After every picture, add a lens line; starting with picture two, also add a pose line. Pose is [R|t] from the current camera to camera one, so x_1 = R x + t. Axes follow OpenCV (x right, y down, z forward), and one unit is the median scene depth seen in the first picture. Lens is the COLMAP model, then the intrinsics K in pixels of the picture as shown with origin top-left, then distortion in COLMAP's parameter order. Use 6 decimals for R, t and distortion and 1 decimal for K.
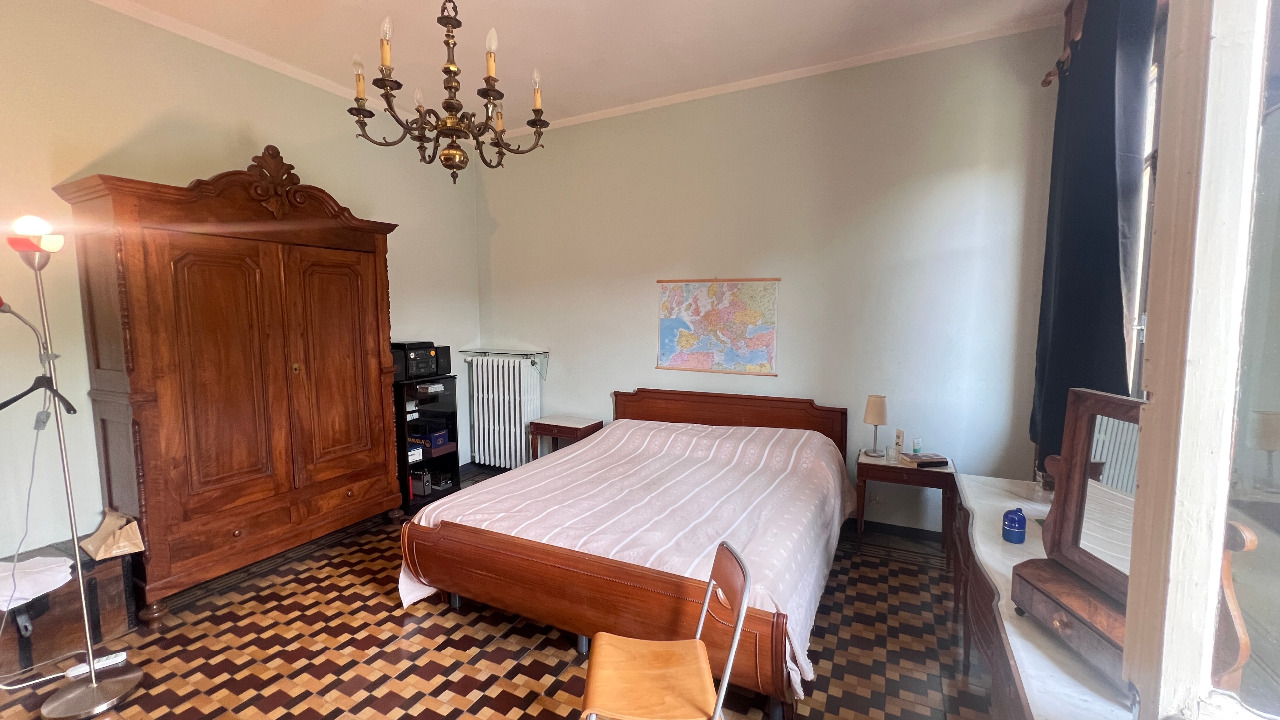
lens RADIAL K [[515.6, 0, 638.1], [0, 515.6, 355.3], [0, 0, 1]] dist [-0.001896, -0.000081]
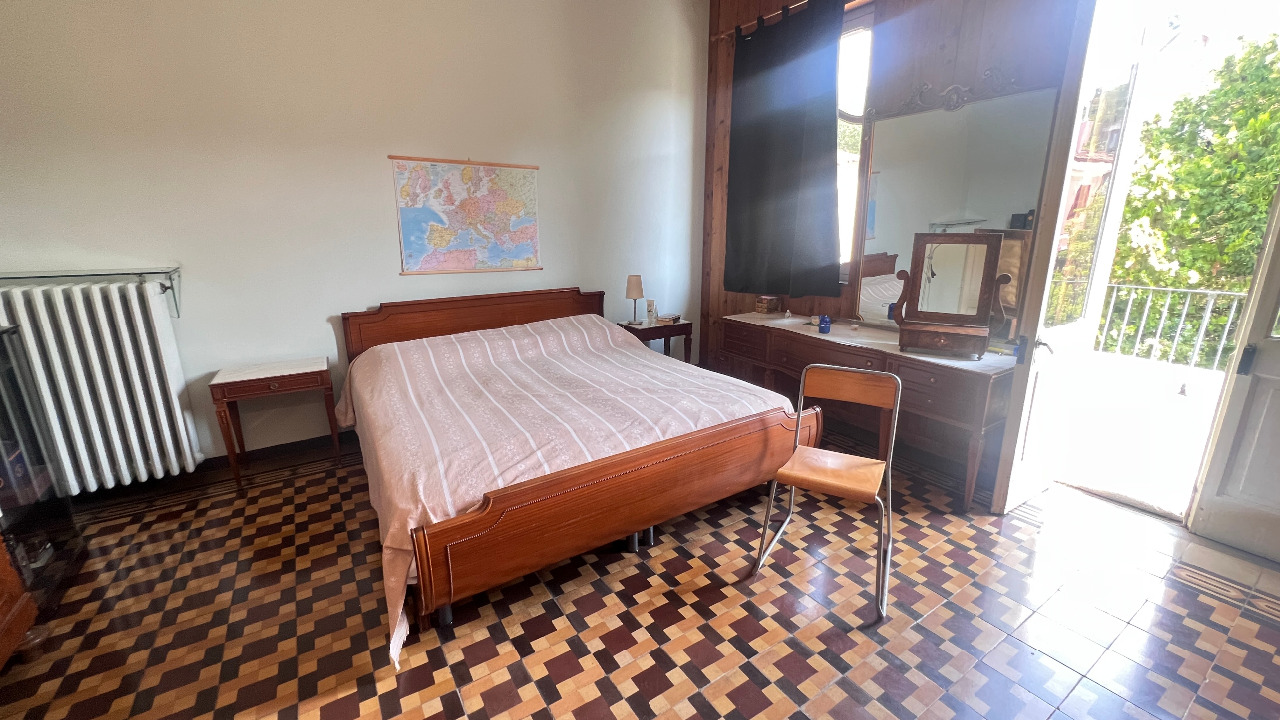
lens RADIAL K [[515.6, 0, 637.6], [0, 515.6, 361.0], [0, 0, 1]] dist [-0.001896, -0.000081]
pose [[0.508951, -0.216113, 0.833225, -0.506698], [0.079731, 0.975645, 0.204352, 0.024206], [-0.857095, -0.037571, 0.513786, 0.317686]]
